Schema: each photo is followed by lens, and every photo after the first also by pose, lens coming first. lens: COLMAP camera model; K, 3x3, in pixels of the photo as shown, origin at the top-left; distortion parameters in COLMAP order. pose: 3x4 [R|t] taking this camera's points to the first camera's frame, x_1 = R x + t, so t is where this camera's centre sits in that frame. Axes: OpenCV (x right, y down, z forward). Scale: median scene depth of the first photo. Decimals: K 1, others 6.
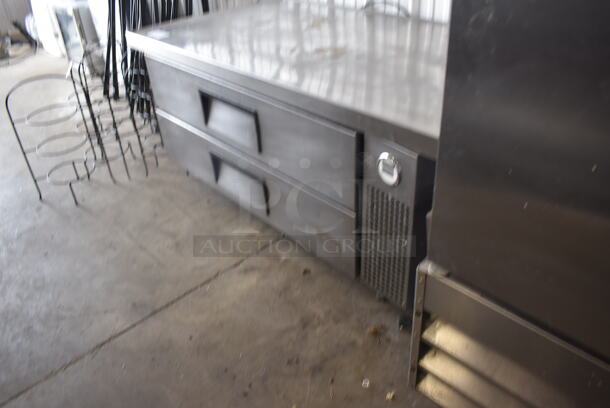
lens RADIAL K [[473.3, 0, 308.5], [0, 473.3, 202.3], [0, 0, 1]] dist [-0.083739, -0.001515]
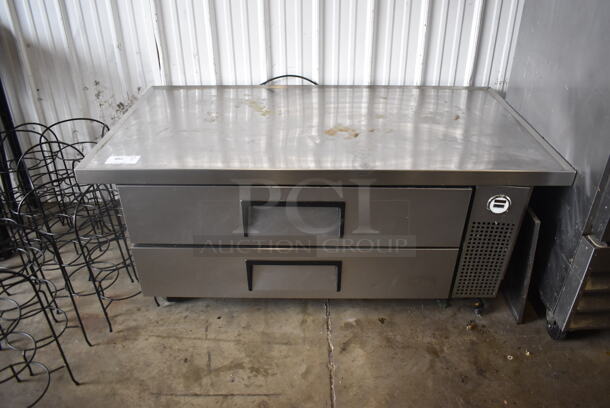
lens RADIAL K [[473.3, 0, 307.4], [0, 473.3, 203.8], [0, 0, 1]] dist [-0.083739, -0.001515]
pose [[0.673572, -0.331450, 0.660637, -0.855456], [0.366185, 0.926056, 0.091259, -0.308072], [-0.642035, 0.180446, 0.745138, 0.250846]]
